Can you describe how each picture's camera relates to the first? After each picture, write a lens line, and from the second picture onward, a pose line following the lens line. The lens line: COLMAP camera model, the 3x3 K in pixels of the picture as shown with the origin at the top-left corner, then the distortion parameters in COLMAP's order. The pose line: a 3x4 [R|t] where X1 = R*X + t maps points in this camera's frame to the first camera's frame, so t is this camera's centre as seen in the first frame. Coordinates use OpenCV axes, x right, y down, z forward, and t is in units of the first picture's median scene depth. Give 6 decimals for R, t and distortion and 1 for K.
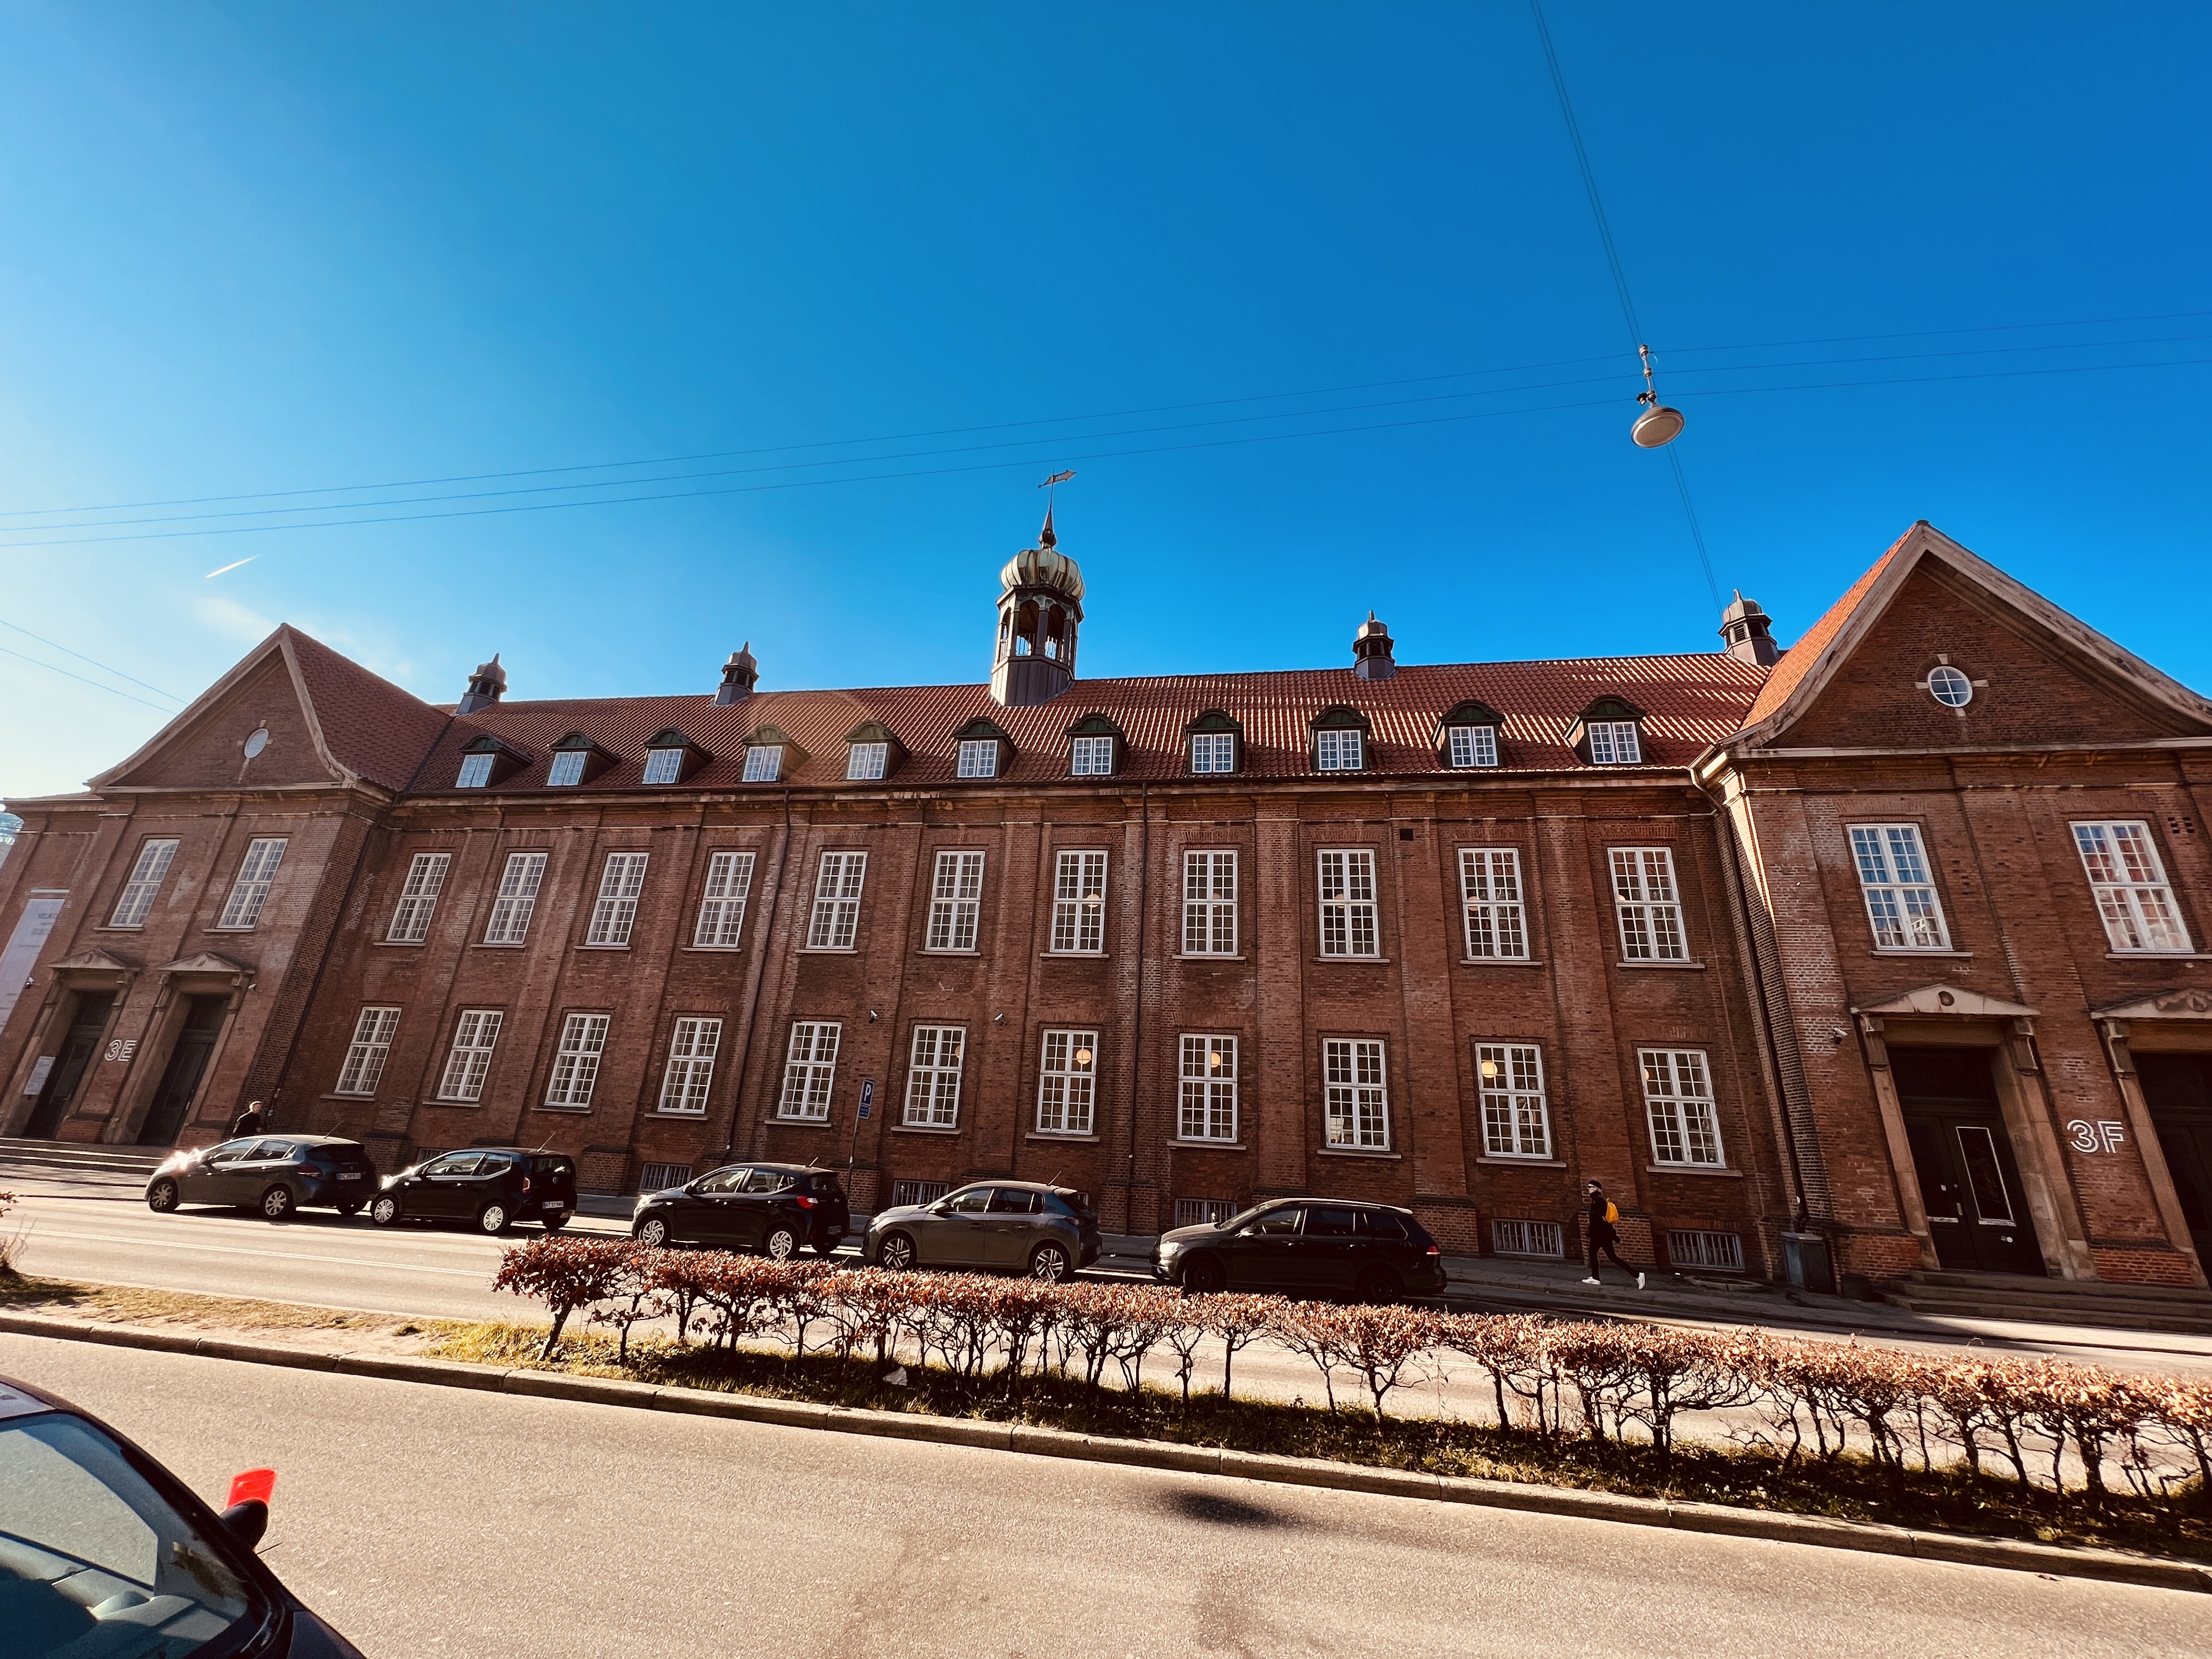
lens RADIAL K [[896.4, 0, 1106.0], [0, 896.4, 829.5], [0, 0, 1]] dist [0.000848, 0.000217]
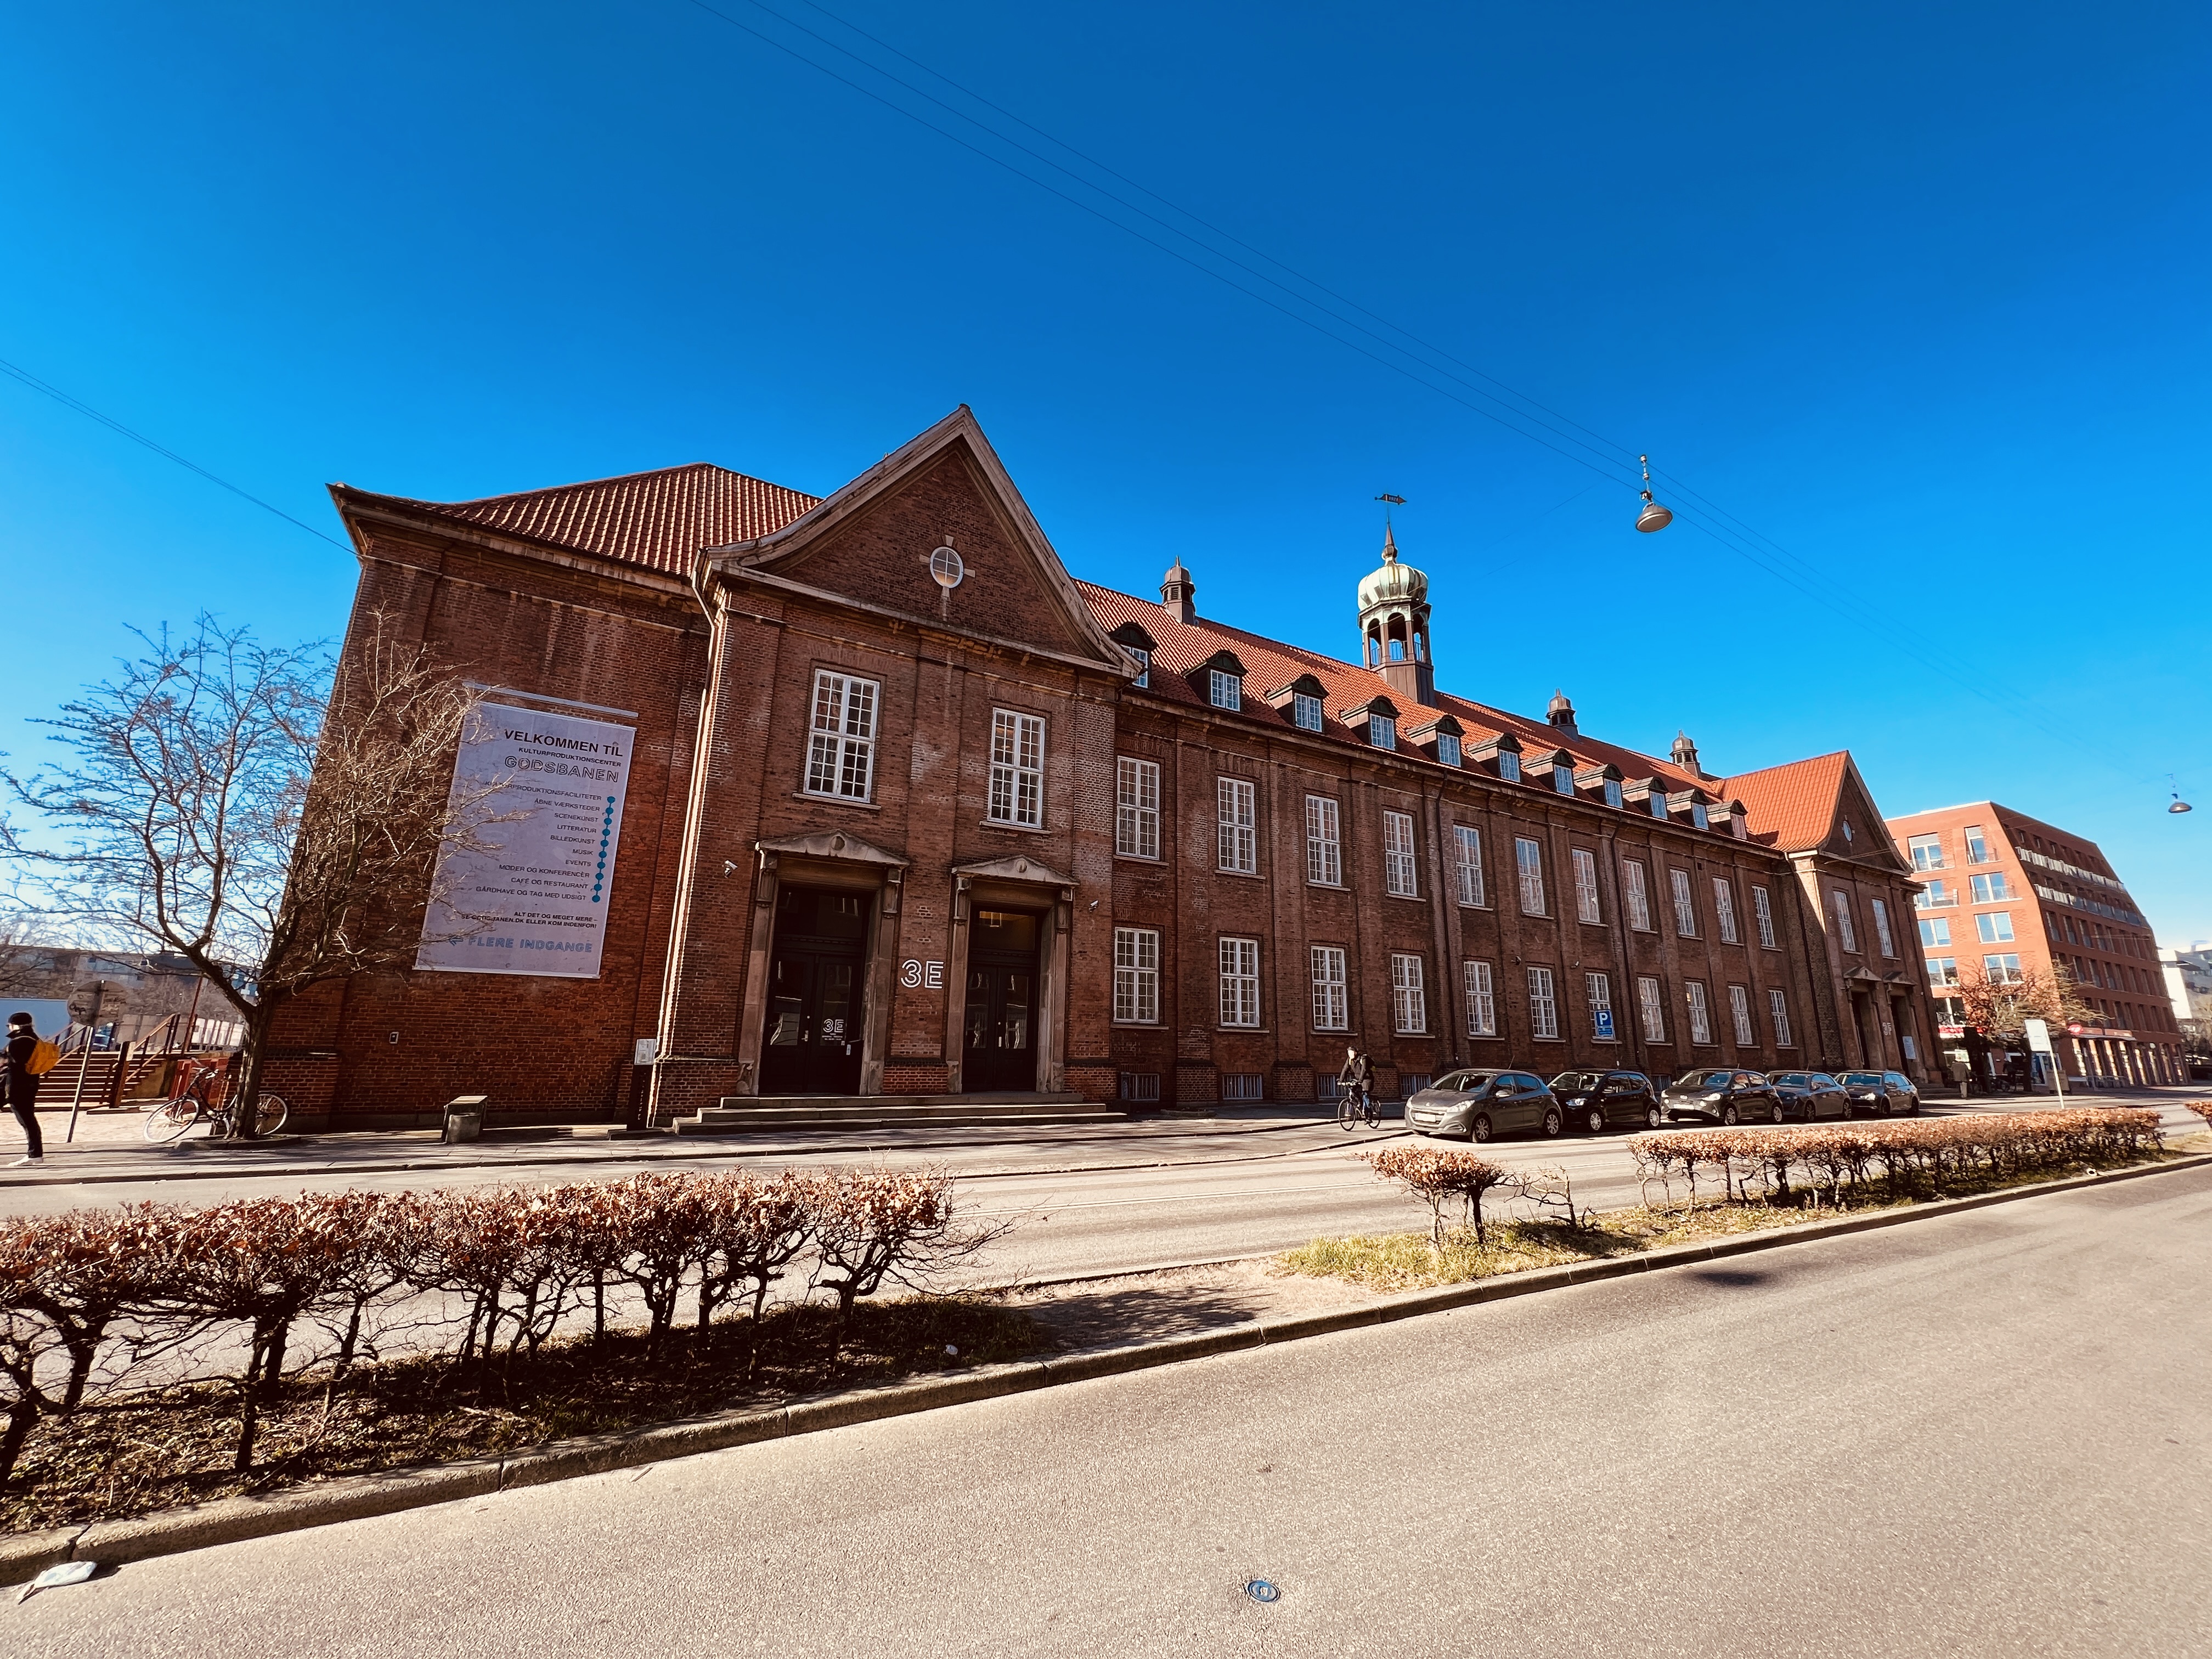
lens RADIAL K [[911.3, 0, 1106.0], [0, 911.3, 829.5], [0, 0, 1]] dist [0.000879, 0.000158]
pose [[0.756000, 0.110419, 0.645191, -1.479078], [-0.207662, 0.975210, 0.076429, 0.035368], [-0.620758, -0.191762, 0.760189, 0.338663]]
